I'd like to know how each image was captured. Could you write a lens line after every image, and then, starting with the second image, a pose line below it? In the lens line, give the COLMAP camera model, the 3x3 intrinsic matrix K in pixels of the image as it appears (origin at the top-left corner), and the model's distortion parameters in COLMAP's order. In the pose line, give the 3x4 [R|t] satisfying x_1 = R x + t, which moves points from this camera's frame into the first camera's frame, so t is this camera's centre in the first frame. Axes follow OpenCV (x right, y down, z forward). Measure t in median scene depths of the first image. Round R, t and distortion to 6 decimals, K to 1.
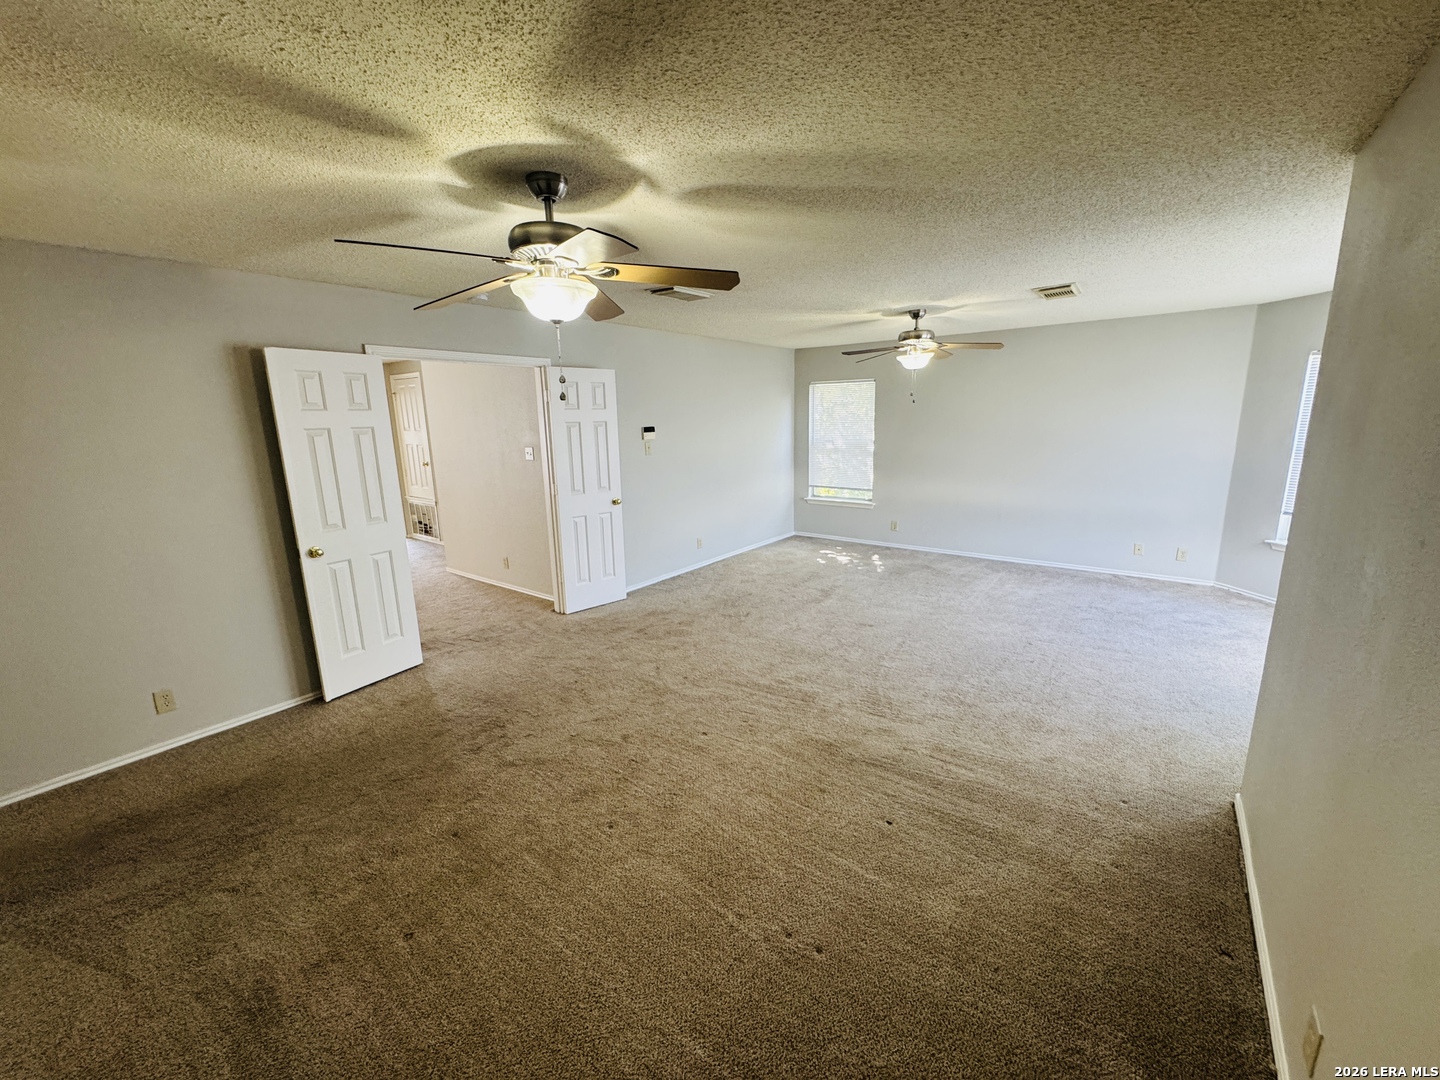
lens RADIAL K [[577.3, 0, 717.7], [0, 577.3, 537.8], [0, 0, 1]] dist [-0.005262, 0.000879]
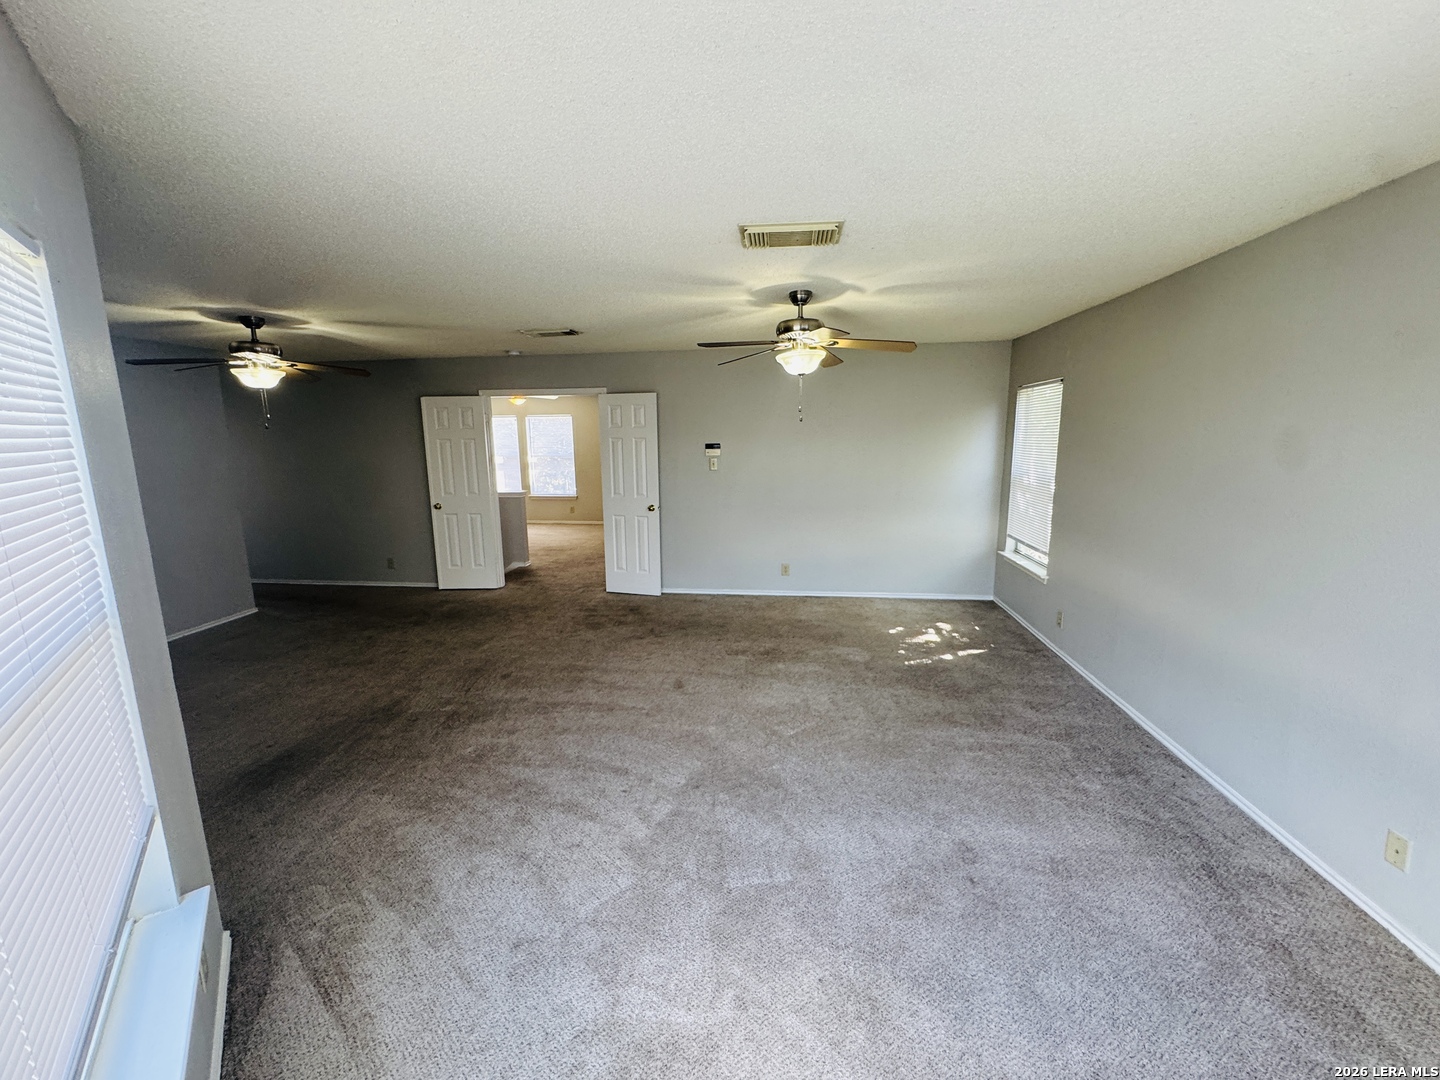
lens RADIAL K [[577.3, 0, 717.7], [0, 577.3, 537.8], [0, 0, 1]] dist [-0.005262, 0.000879]
pose [[0.500861, 0.166718, -0.849319, 0.865478], [-0.177919, 0.980149, 0.087477, -0.128382], [0.847044, 0.107296, 0.520581, 0.526525]]
